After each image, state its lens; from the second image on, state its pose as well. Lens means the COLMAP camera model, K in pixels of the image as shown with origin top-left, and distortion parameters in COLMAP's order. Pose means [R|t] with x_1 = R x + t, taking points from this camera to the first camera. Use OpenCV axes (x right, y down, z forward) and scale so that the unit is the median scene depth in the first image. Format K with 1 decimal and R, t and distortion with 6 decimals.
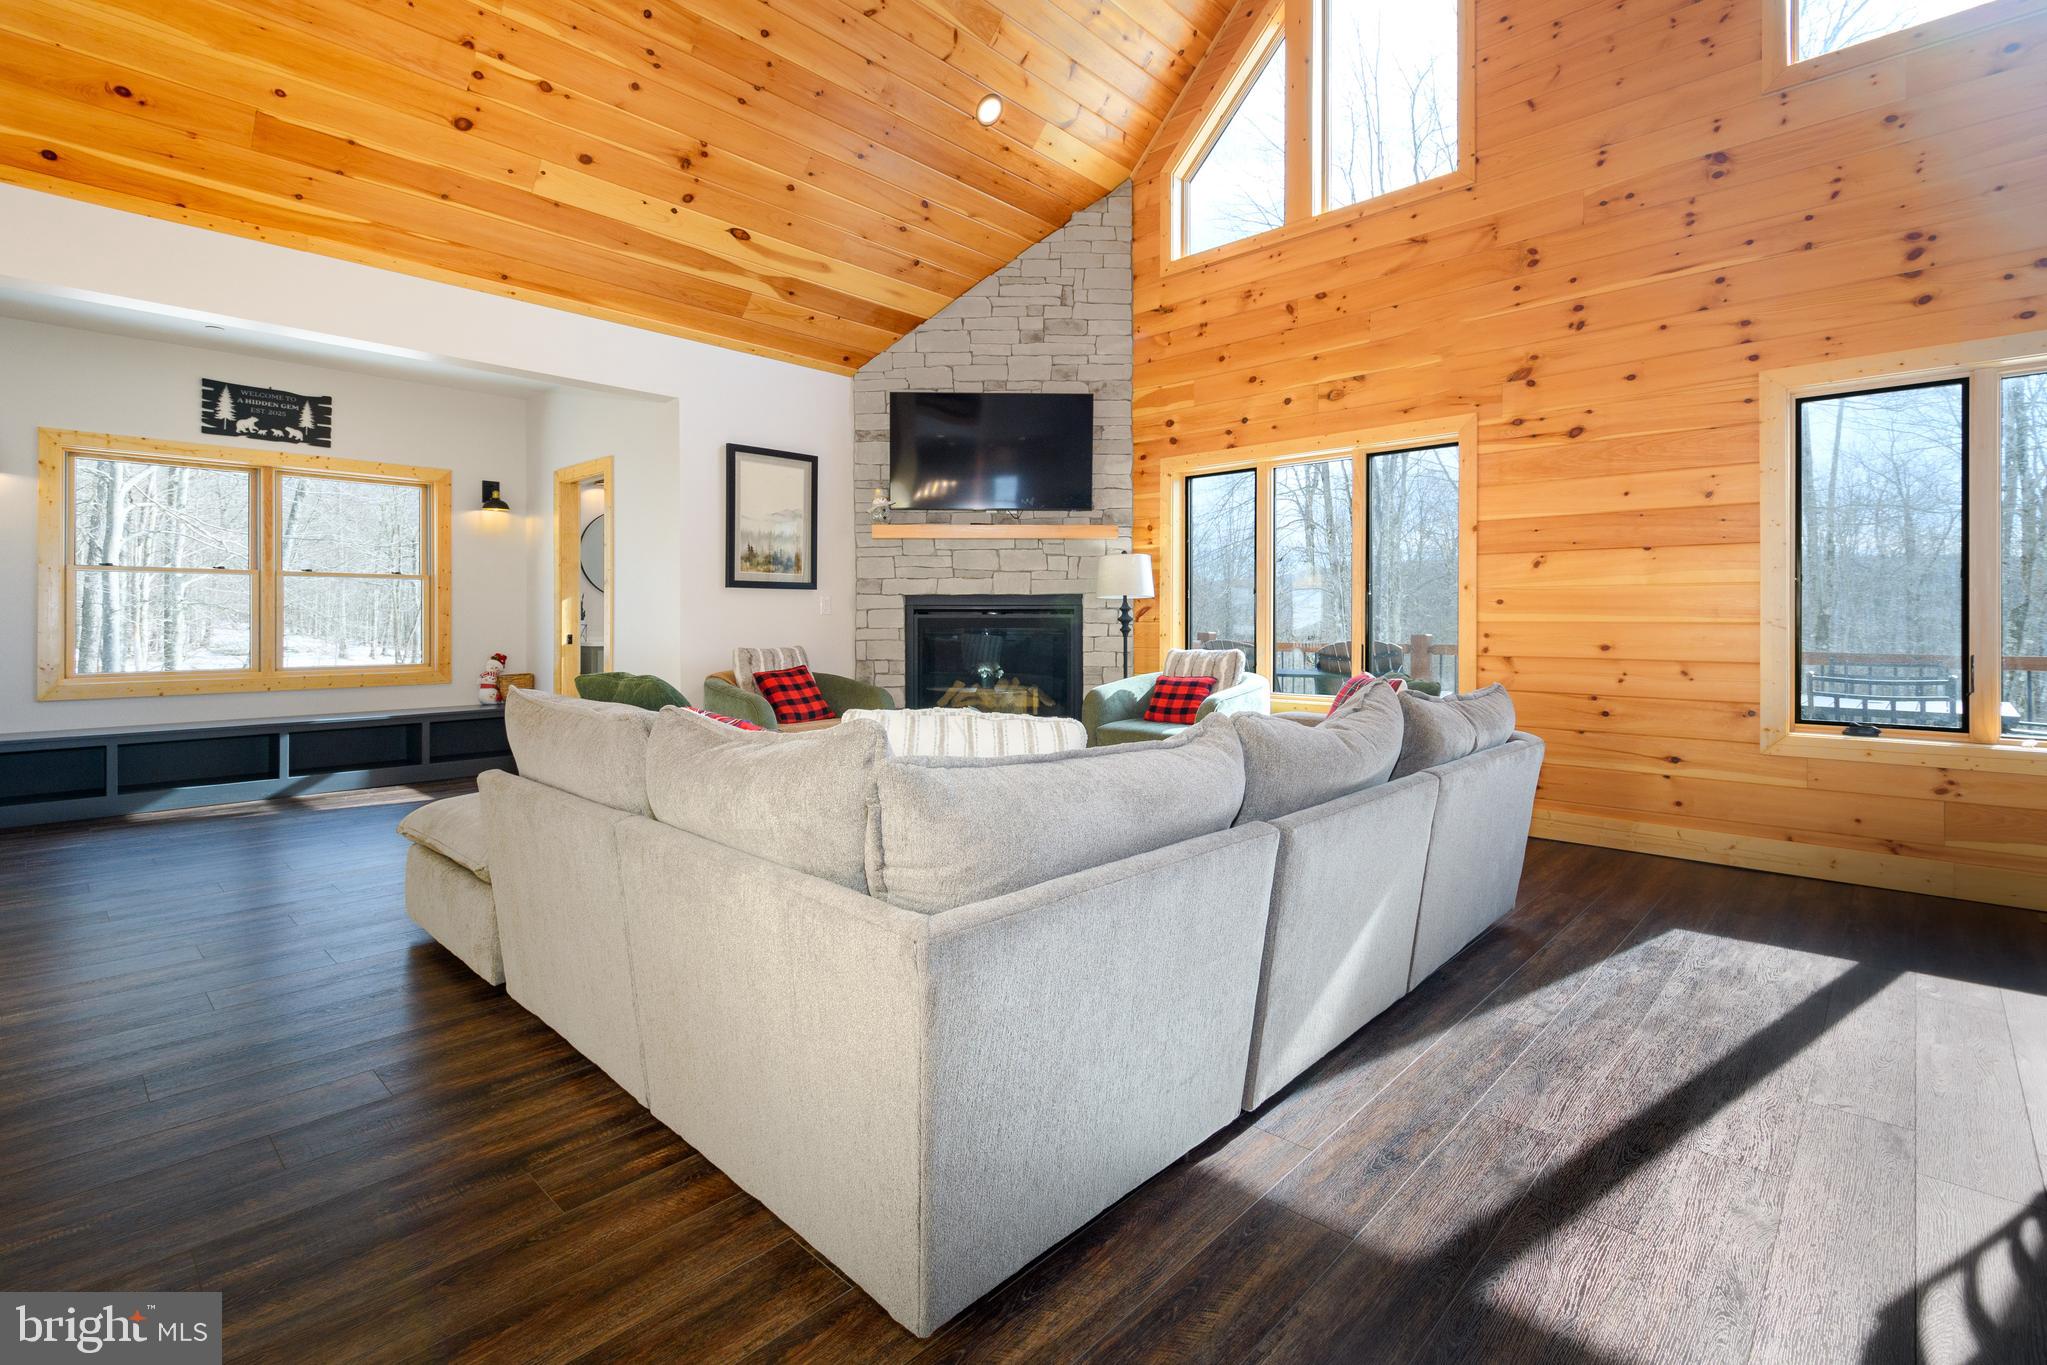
lens RADIAL K [[937.4, 0, 1001.4], [0, 937.4, 619.3], [0, 0, 1]] dist [0.010418, -0.007717]
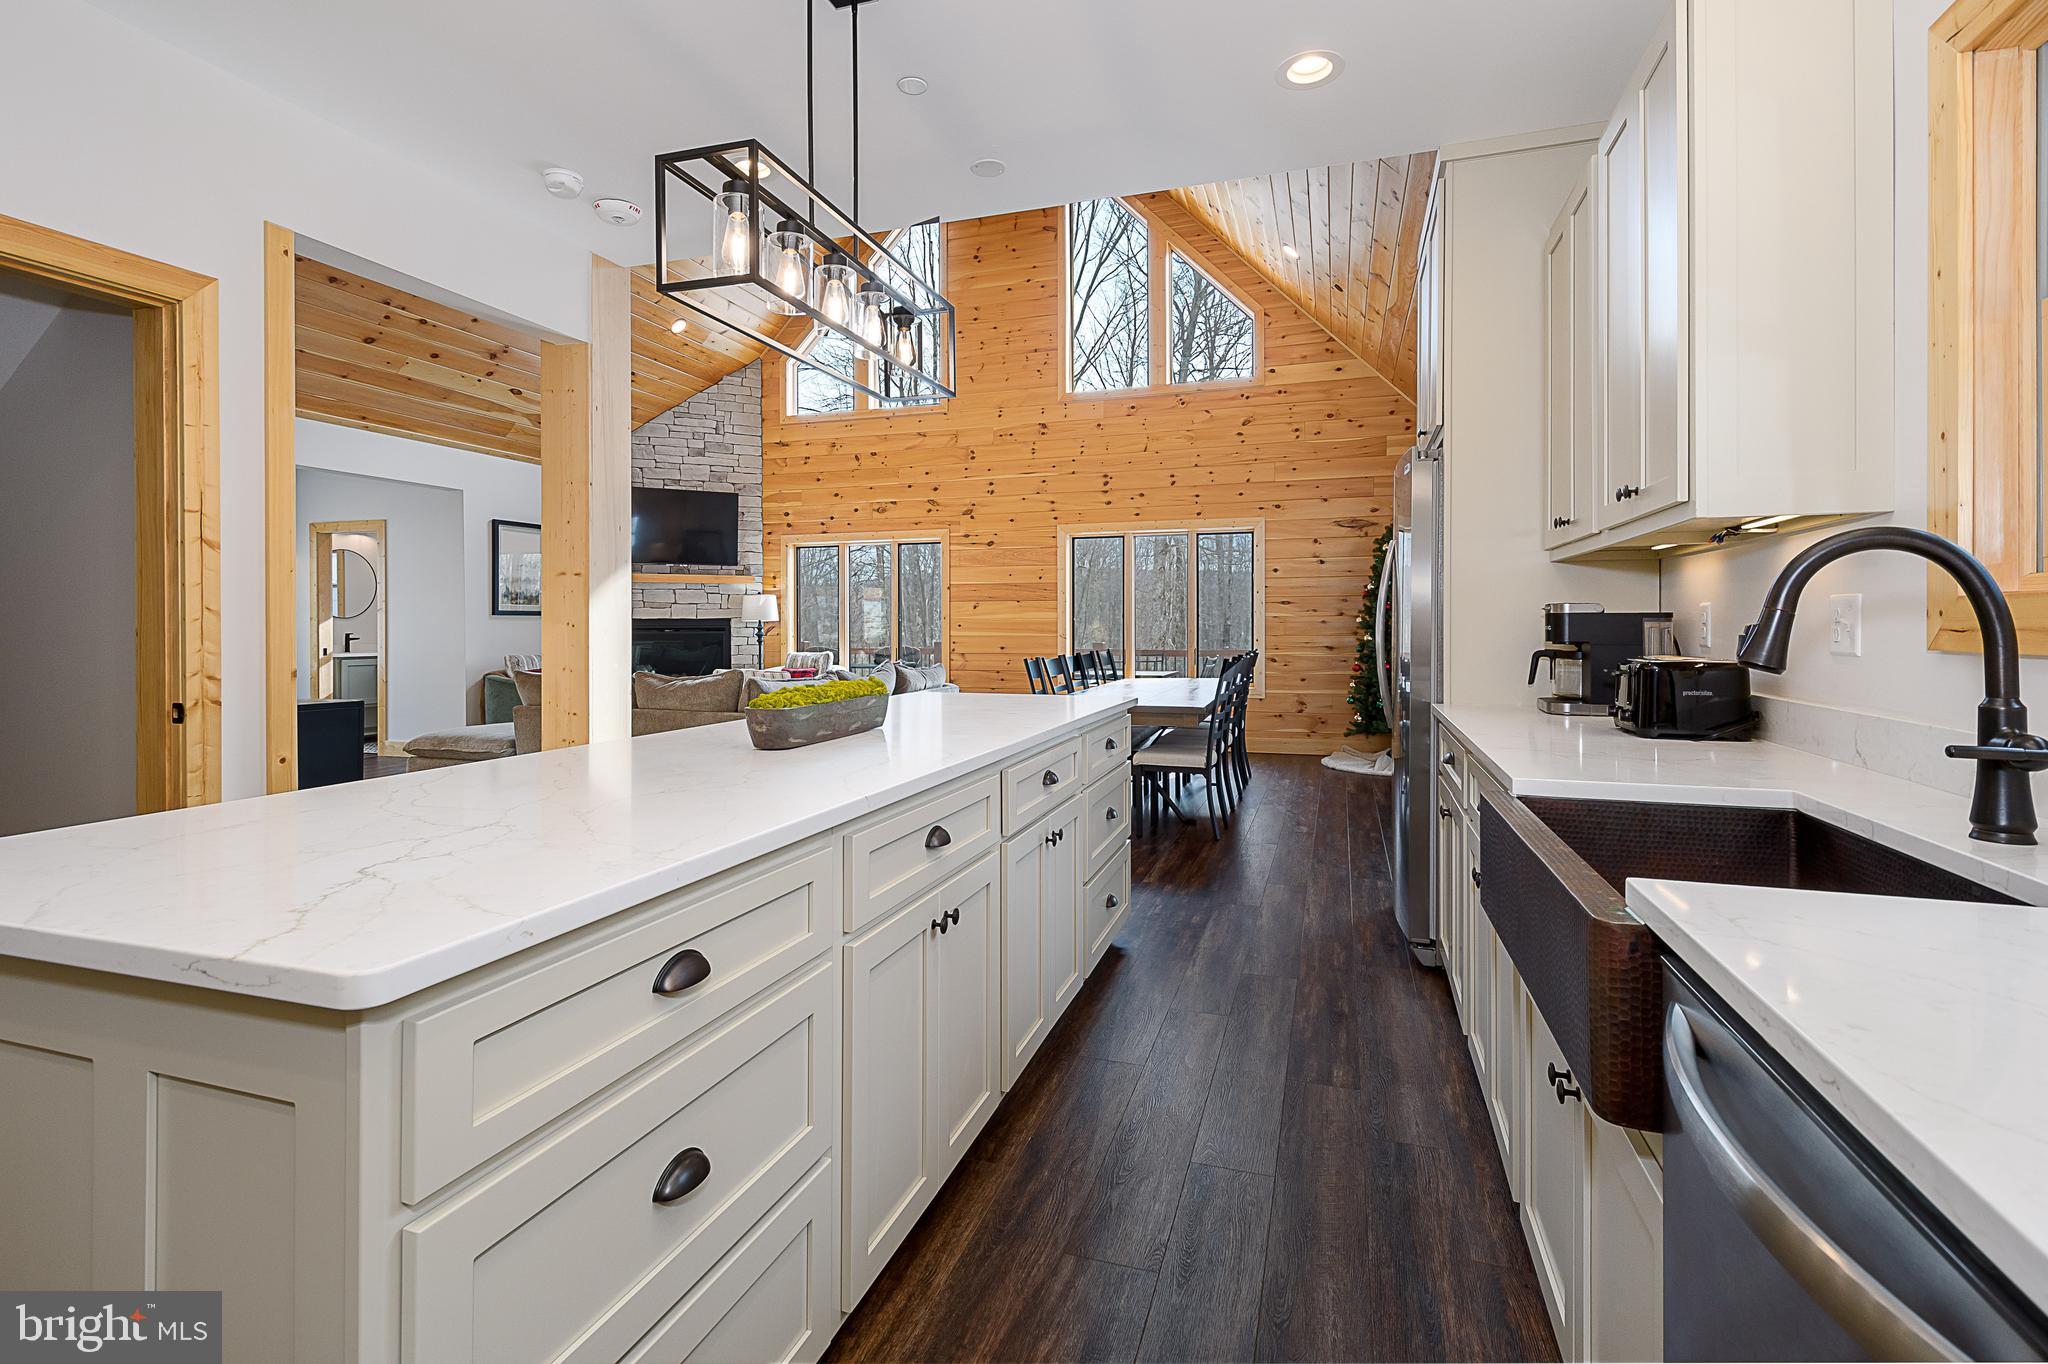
lens RADIAL K [[971.4, 0, 1014.3], [0, 971.4, 632.8], [0, 0, 1]] dist [0.002062, -0.000249]
pose [[0.902018, -0.005431, 0.431664, -0.208264], [0.002188, 0.999966, 0.008007, -0.016145], [-0.431692, -0.006278, 0.901999, -0.748216]]
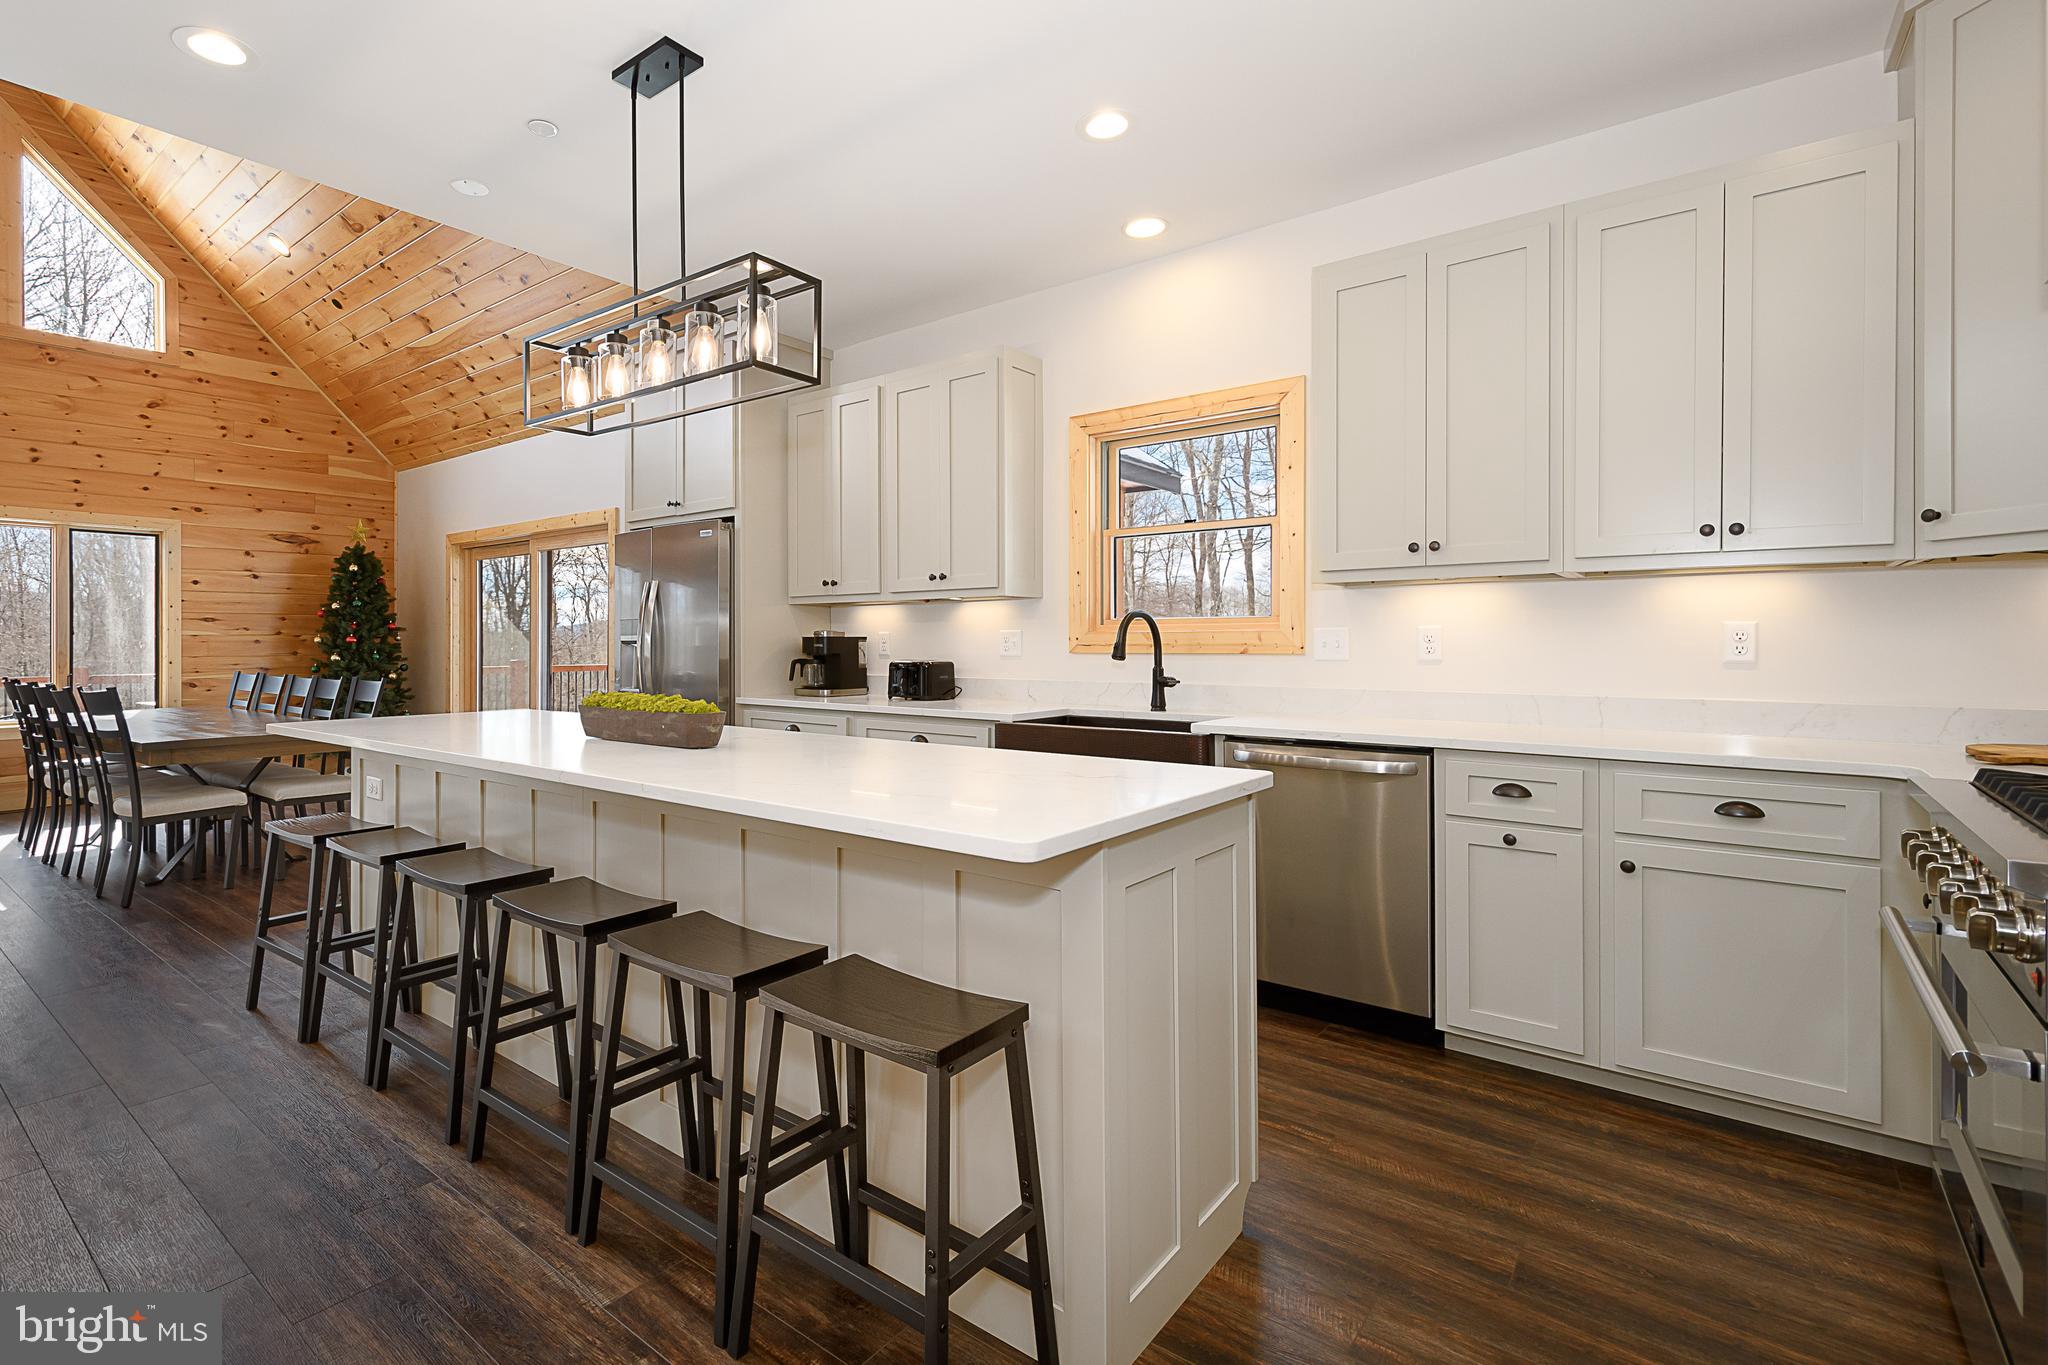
lens RADIAL K [[968.3, 0, 911.3], [0, 968.3, 642.8], [0, 0, 1]] dist [0.027487, -0.000138]
pose [[-0.064329, 0.000193, 0.997929, -0.592101], [0.001392, 0.999999, -0.000104, -0.016587], [-0.997928, 0.001383, -0.064329, -0.441375]]
